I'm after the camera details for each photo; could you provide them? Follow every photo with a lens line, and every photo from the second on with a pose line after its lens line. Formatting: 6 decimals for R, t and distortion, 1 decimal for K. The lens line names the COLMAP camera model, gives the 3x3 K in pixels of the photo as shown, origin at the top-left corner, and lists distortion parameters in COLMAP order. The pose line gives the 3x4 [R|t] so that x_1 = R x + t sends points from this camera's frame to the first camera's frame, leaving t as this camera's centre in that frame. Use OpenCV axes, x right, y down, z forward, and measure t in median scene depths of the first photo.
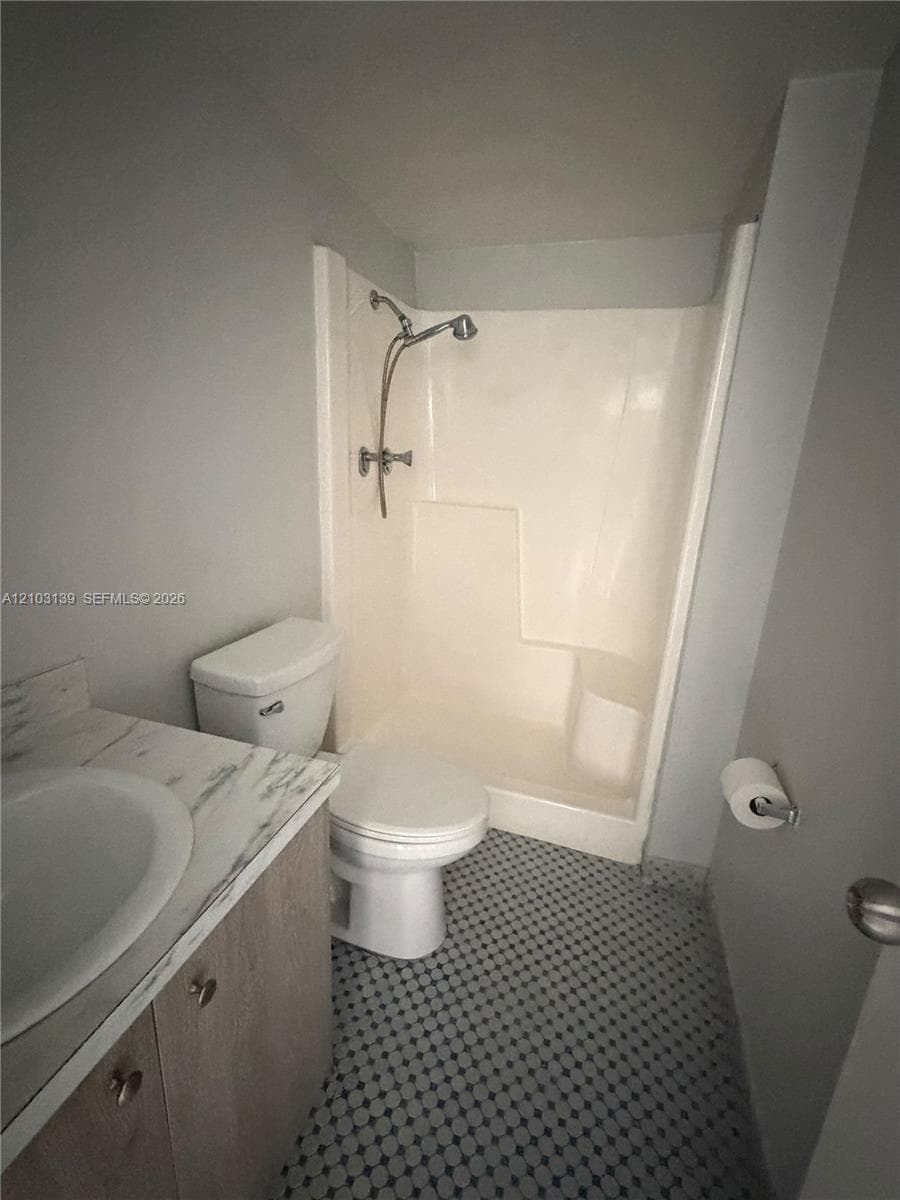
lens RADIAL K [[539.8, 0, 448.1], [0, 539.8, 599.2], [0, 0, 1]] dist [-0.001038, -0.000231]
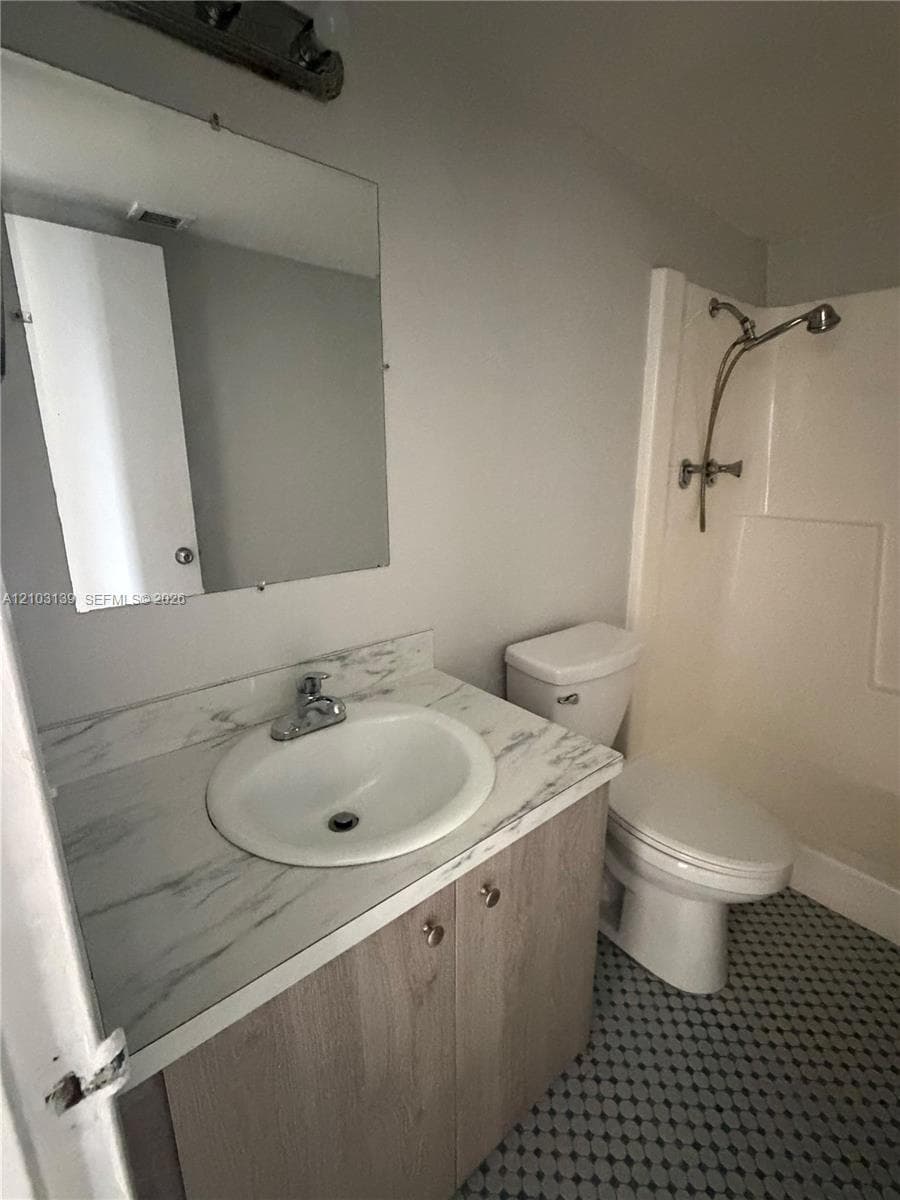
lens RADIAL K [[539.8, 0, 448.1], [0, 539.8, 599.2], [0, 0, 1]] dist [-0.001038, -0.000231]
pose [[0.843561, 0.086961, -0.529945, 0.028793], [-0.103285, 0.994651, -0.001191, 0.024649], [0.527007, 0.055740, 0.848031, -0.064880]]
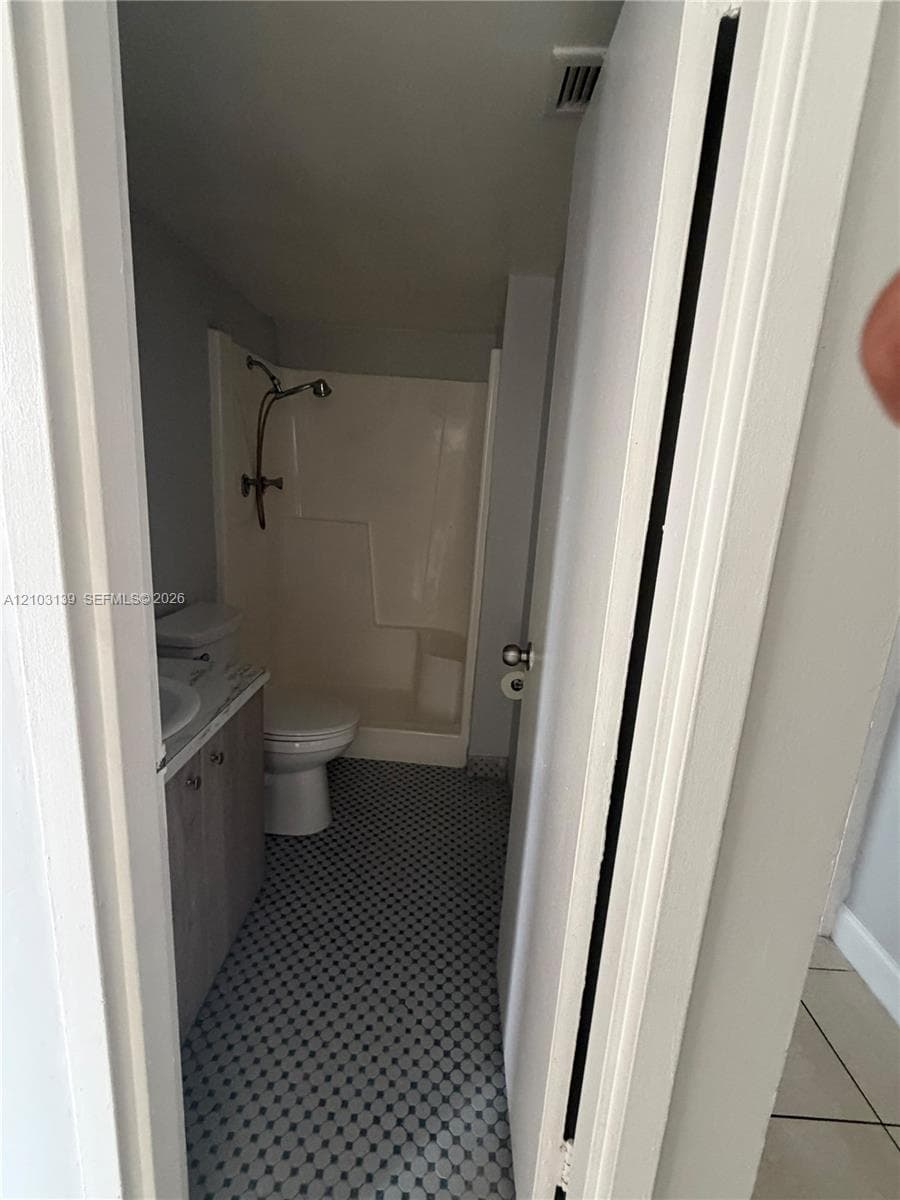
lens RADIAL K [[524.8, 0, 450.0], [0, 524.8, 600.0], [0, 0, 1]] dist [0.005191, -0.000504]
pose [[0.960357, -0.044386, 0.275218, -0.065596], [0.054493, 0.998088, -0.029185, 0.114582], [-0.273396, 0.043026, 0.960939, -0.463141]]
